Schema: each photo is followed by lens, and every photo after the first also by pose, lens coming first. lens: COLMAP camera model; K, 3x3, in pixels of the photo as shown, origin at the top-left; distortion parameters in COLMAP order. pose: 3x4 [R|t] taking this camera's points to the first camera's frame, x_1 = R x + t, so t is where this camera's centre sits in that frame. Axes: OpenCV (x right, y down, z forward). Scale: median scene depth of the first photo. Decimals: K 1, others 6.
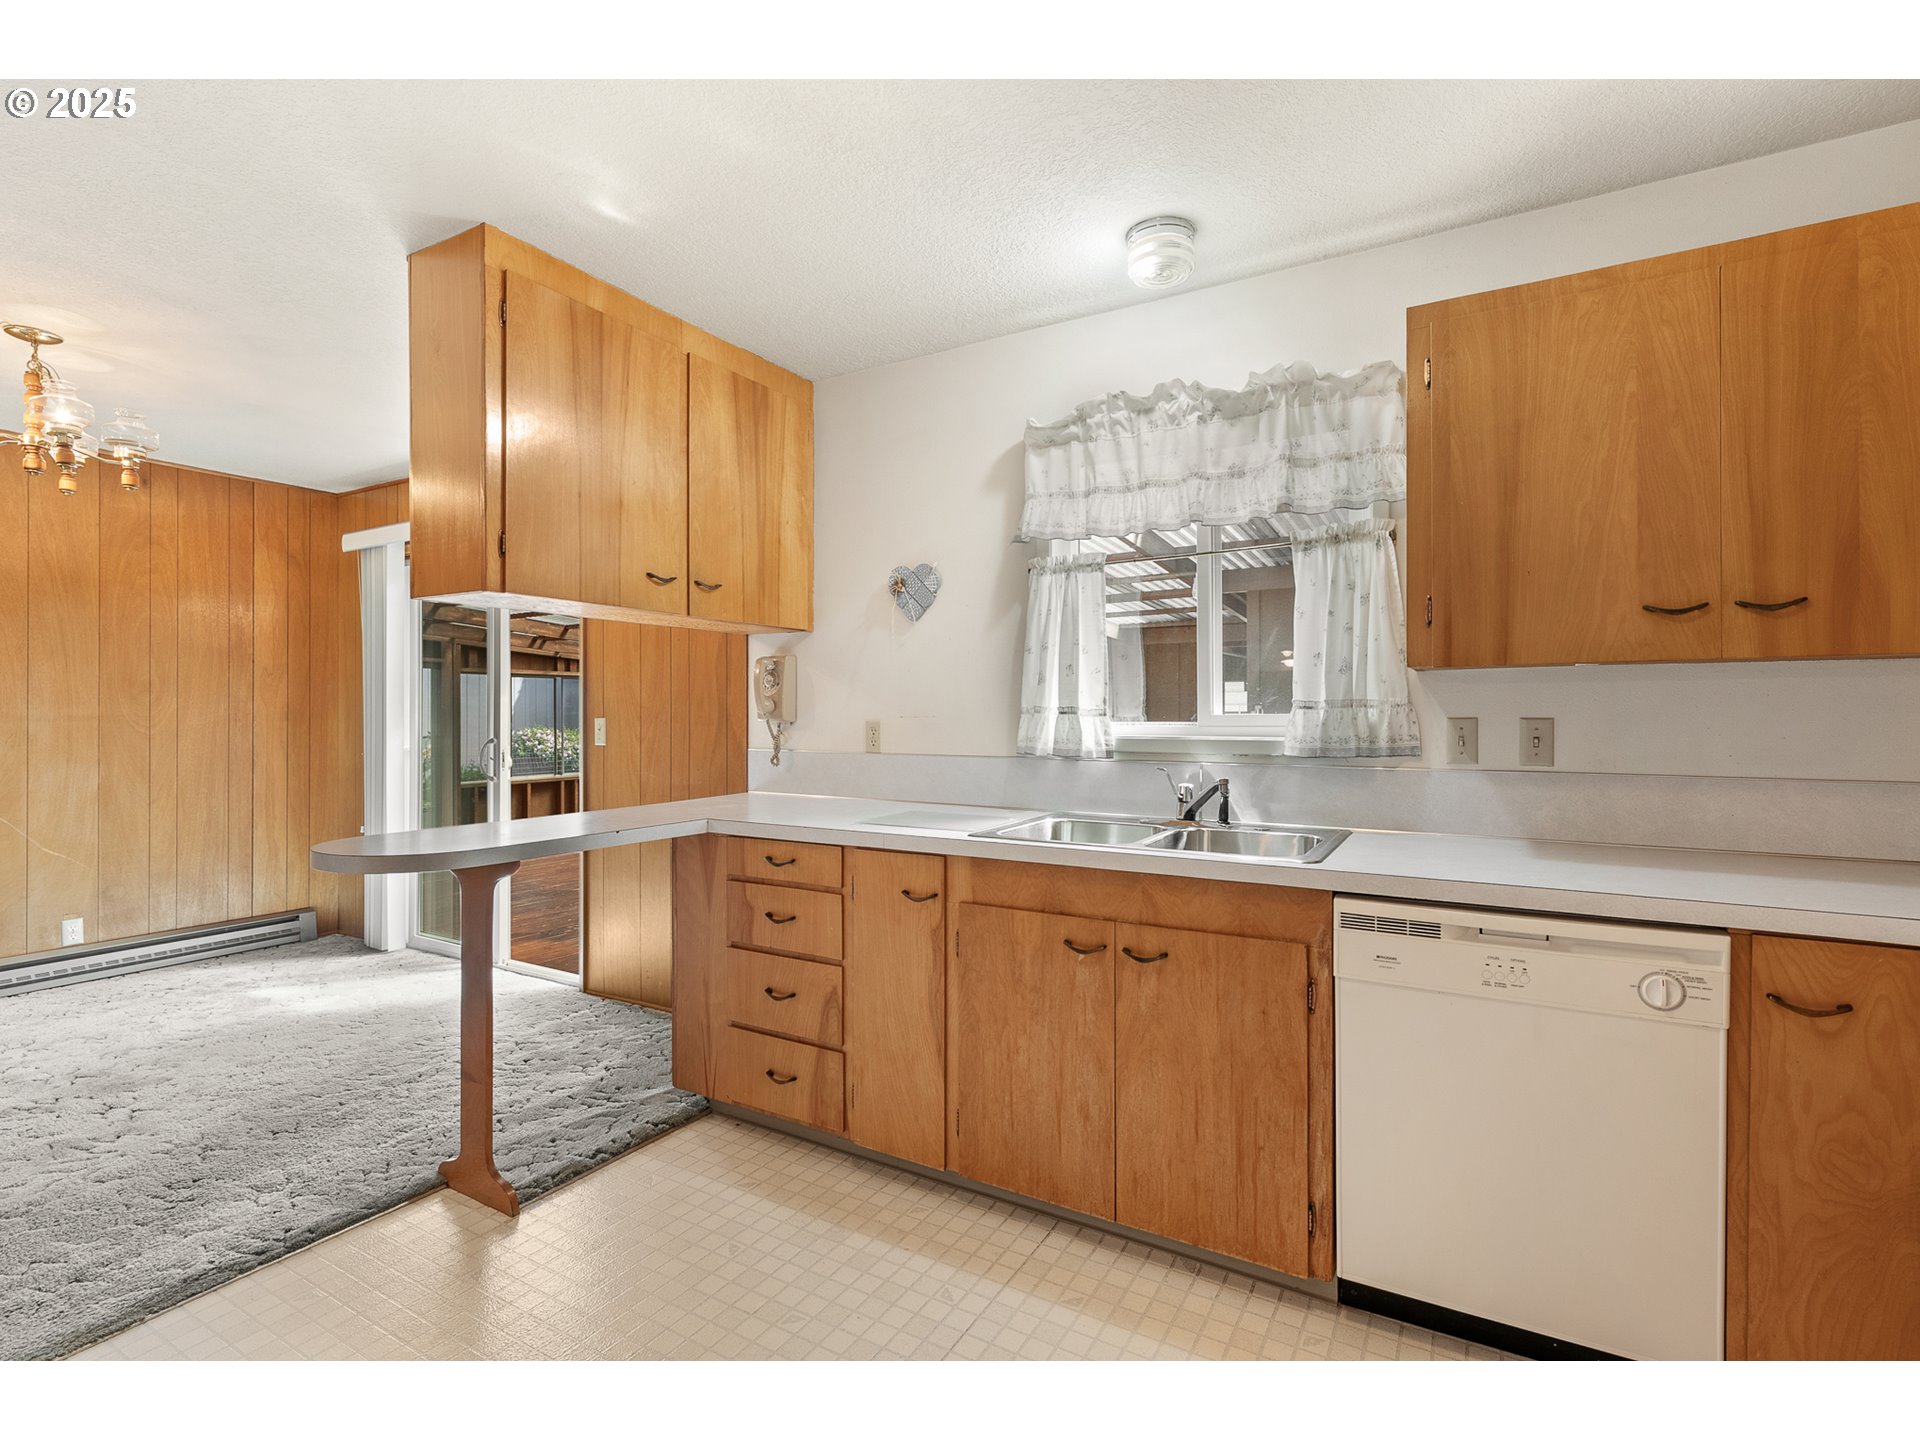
lens RADIAL K [[891.1, 0, 971.2], [0, 891.1, 715.8], [0, 0, 1]] dist [0.000161, 0.000159]
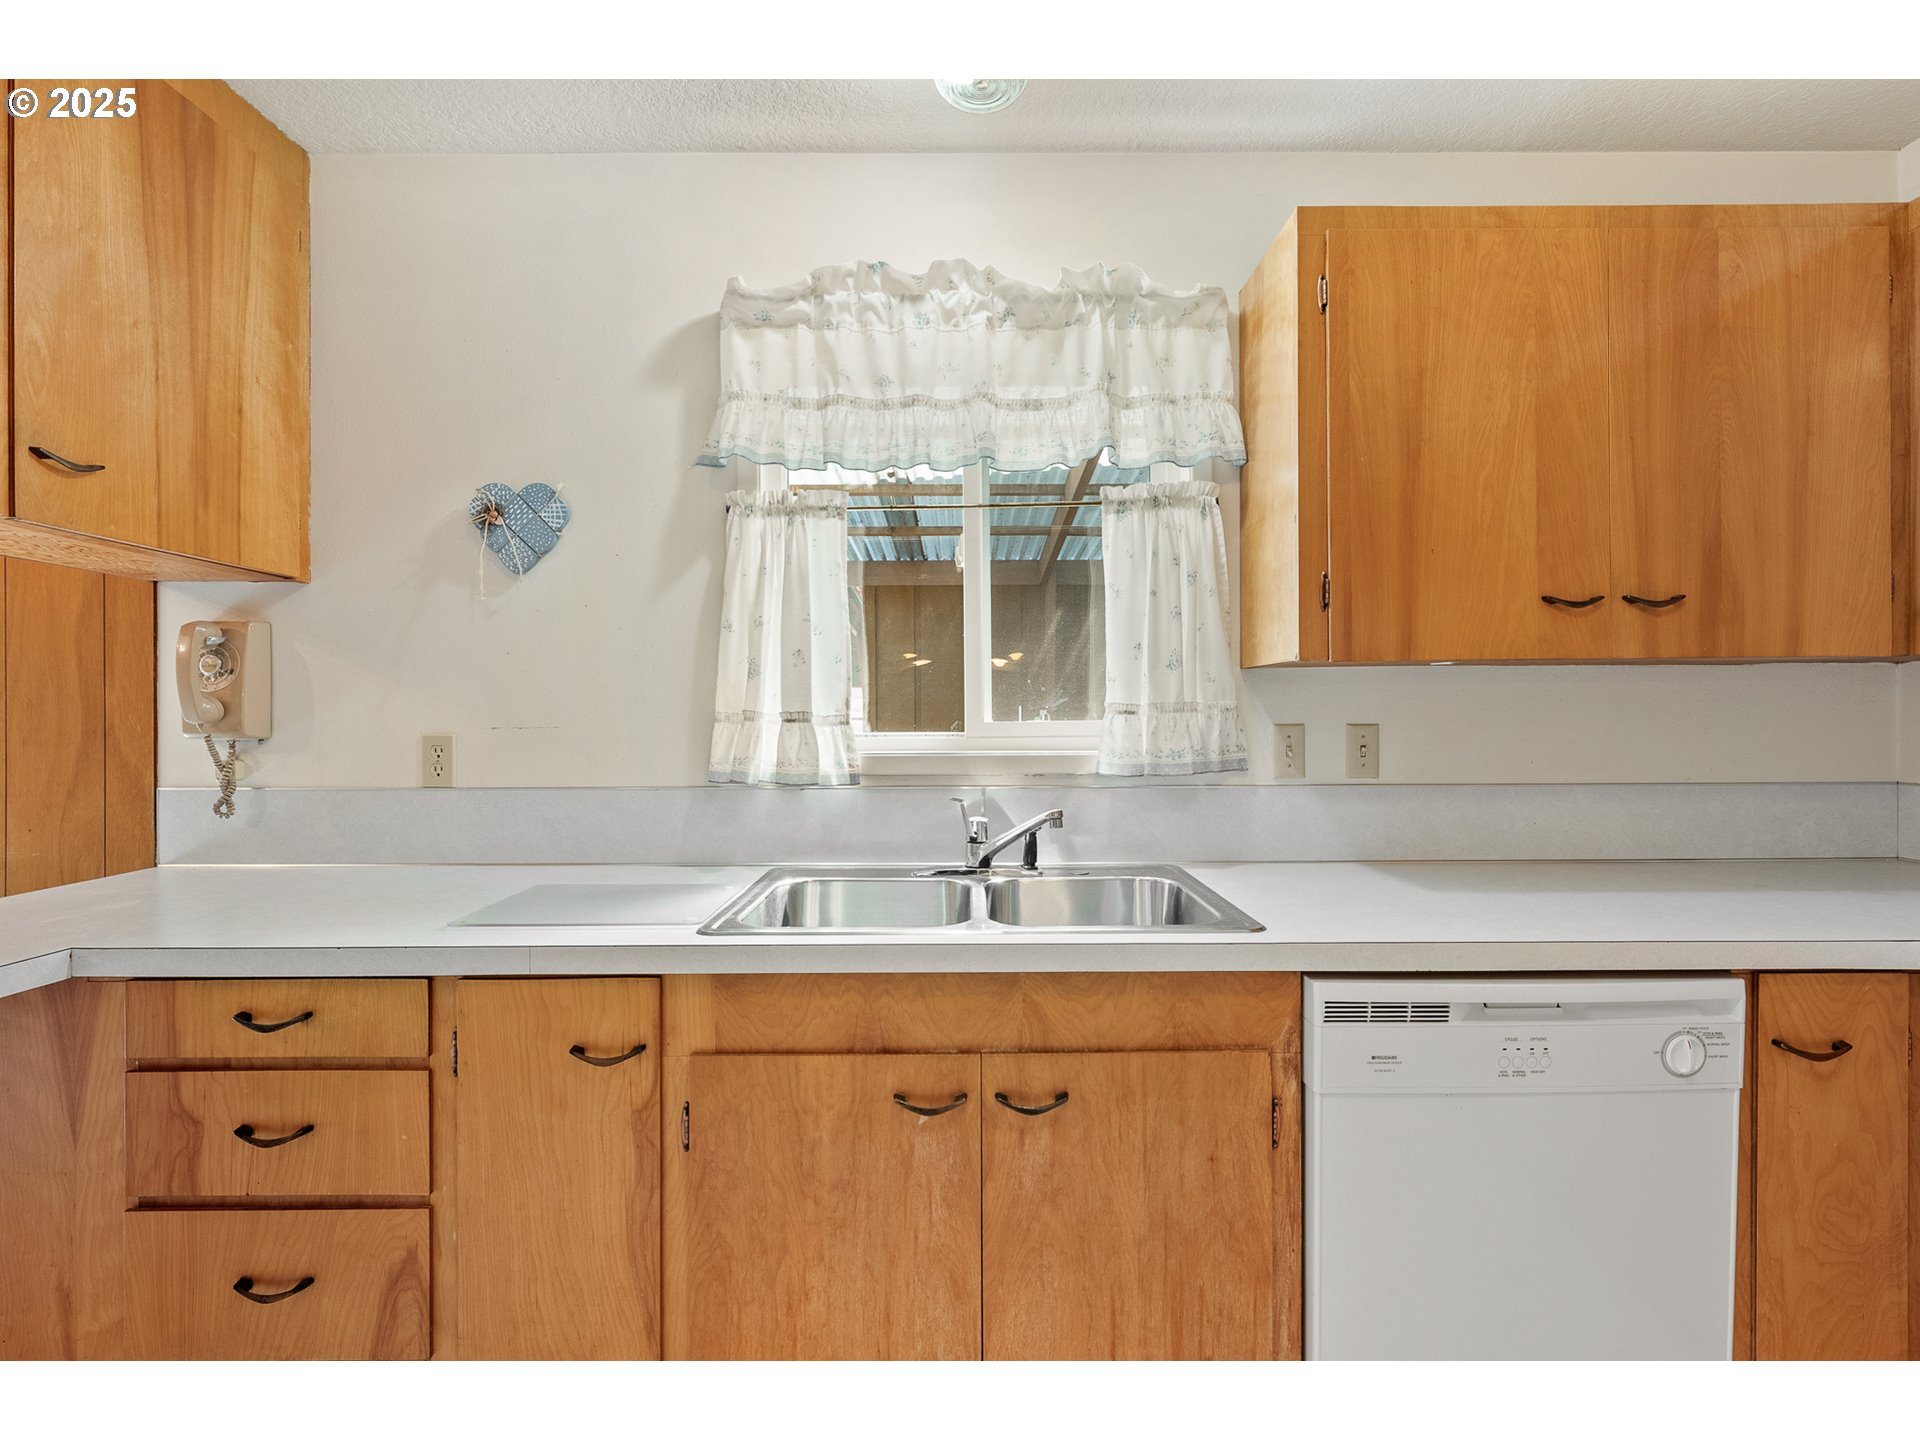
lens RADIAL K [[891.1, 0, 970.8], [0, 891.1, 716.3], [0, 0, 1]] dist [0.000161, 0.000159]
pose [[0.864116, -0.002312, 0.503288, -0.139579], [0.005651, 0.999971, -0.005110, -0.002562], [-0.503261, 0.007260, 0.864104, 0.404620]]
